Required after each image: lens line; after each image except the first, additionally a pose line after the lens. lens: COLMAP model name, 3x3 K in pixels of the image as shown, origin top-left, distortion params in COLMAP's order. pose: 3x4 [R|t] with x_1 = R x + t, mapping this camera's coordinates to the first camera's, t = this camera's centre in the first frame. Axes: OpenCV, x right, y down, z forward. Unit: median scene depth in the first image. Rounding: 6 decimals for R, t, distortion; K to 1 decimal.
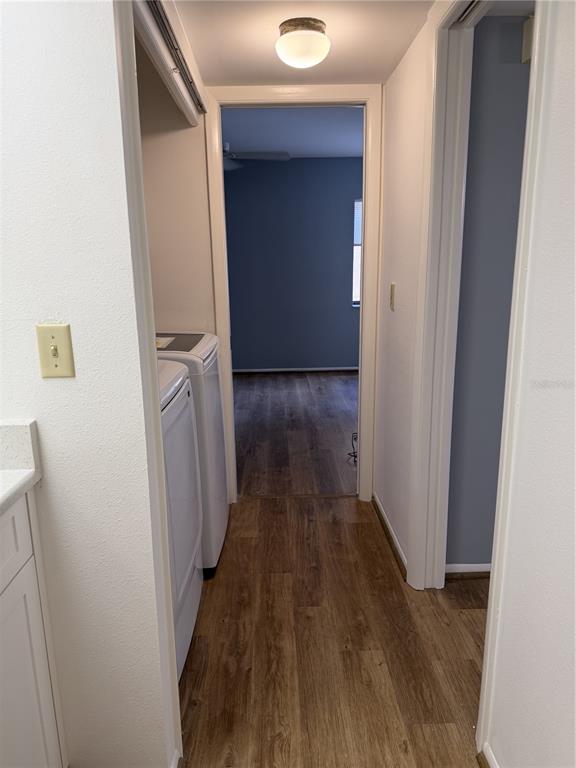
lens RADIAL K [[545.6, 0, 288.0], [0, 545.6, 384.0], [0, 0, 1]] dist [0.021269, -0.003689]
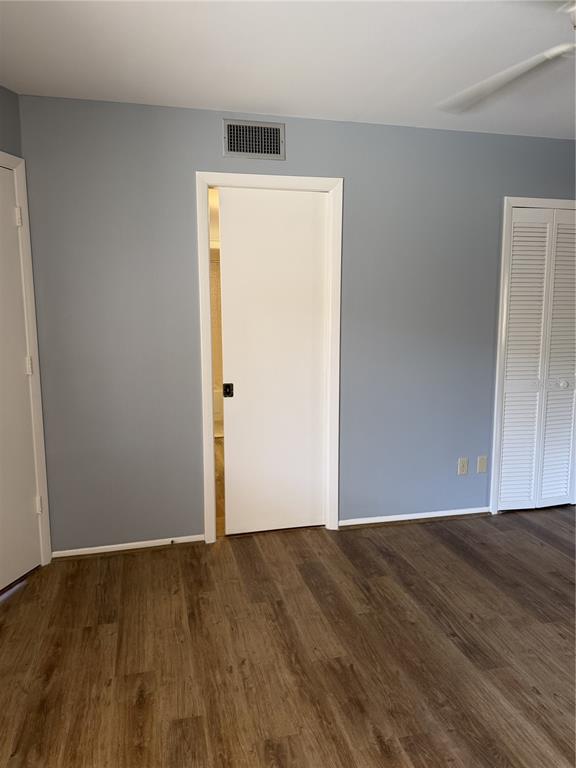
lens RADIAL K [[545.6, 0, 288.0], [0, 545.6, 384.0], [0, 0, 1]] dist [0.021269, -0.003689]
pose [[-0.974028, 0.074858, -0.213697, 0.160460], [-0.005456, 0.935738, 0.352655, -0.373060], [0.226364, 0.344661, -0.911026, 1.561612]]
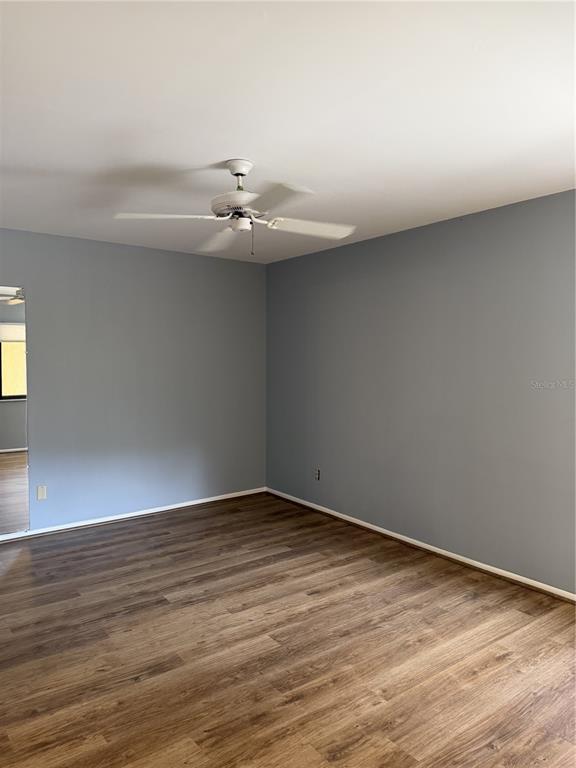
lens RADIAL K [[545.6, 0, 288.0], [0, 545.6, 384.0], [0, 0, 1]] dist [0.021269, -0.003689]
pose [[0.581421, 0.073461, -0.810280, 0.467074], [-0.206472, 0.976635, -0.059613, -0.229357], [0.786968, 0.201961, 0.583004, 0.837632]]
